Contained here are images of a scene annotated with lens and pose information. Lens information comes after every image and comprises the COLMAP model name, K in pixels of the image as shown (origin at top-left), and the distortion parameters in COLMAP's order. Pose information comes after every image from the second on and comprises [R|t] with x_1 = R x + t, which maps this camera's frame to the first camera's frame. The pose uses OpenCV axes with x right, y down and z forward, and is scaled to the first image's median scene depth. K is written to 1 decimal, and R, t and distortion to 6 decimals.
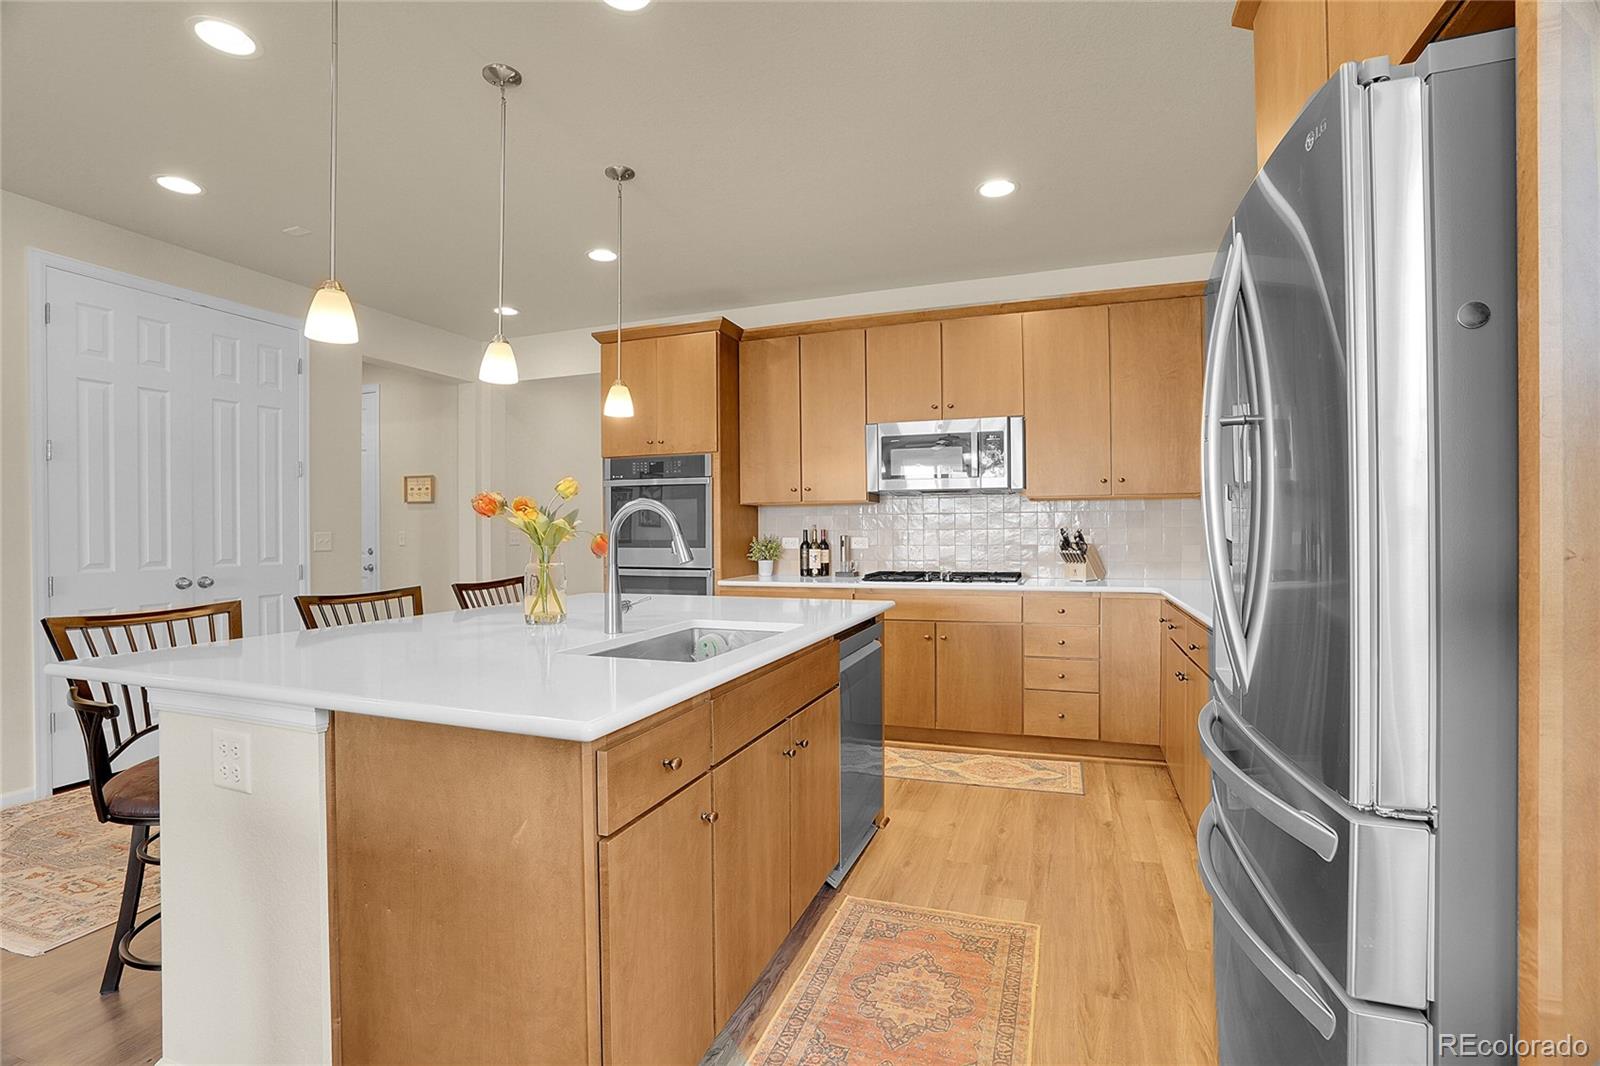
lens RADIAL K [[739.6, 0, 793.5], [0, 739.6, 534.3], [0, 0, 1]] dist [-0.068892, 0.027872]
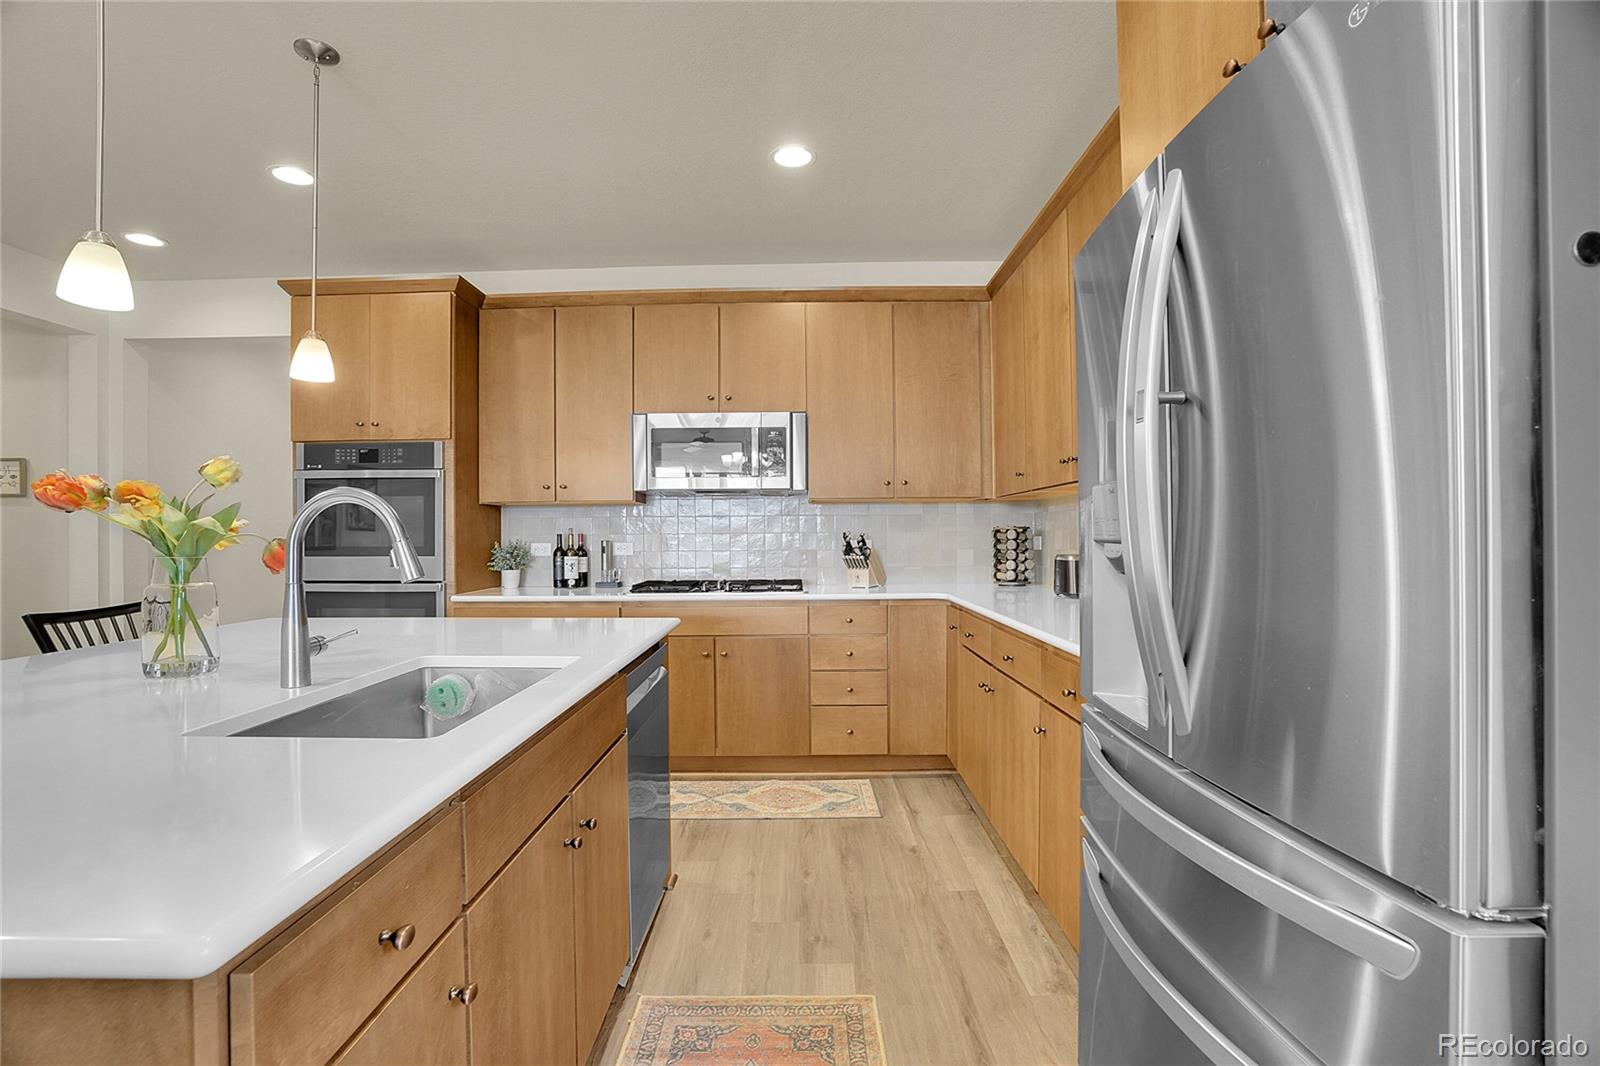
lens RADIAL K [[739.6, 0, 793.5], [0, 739.6, 534.3], [0, 0, 1]] dist [-0.068892, 0.027872]
pose [[0.940830, 0.000299, 0.338877, -0.021360], [0.001954, 0.999978, -0.006307, 0.000119], [-0.338872, 0.006596, 0.940809, 0.122602]]
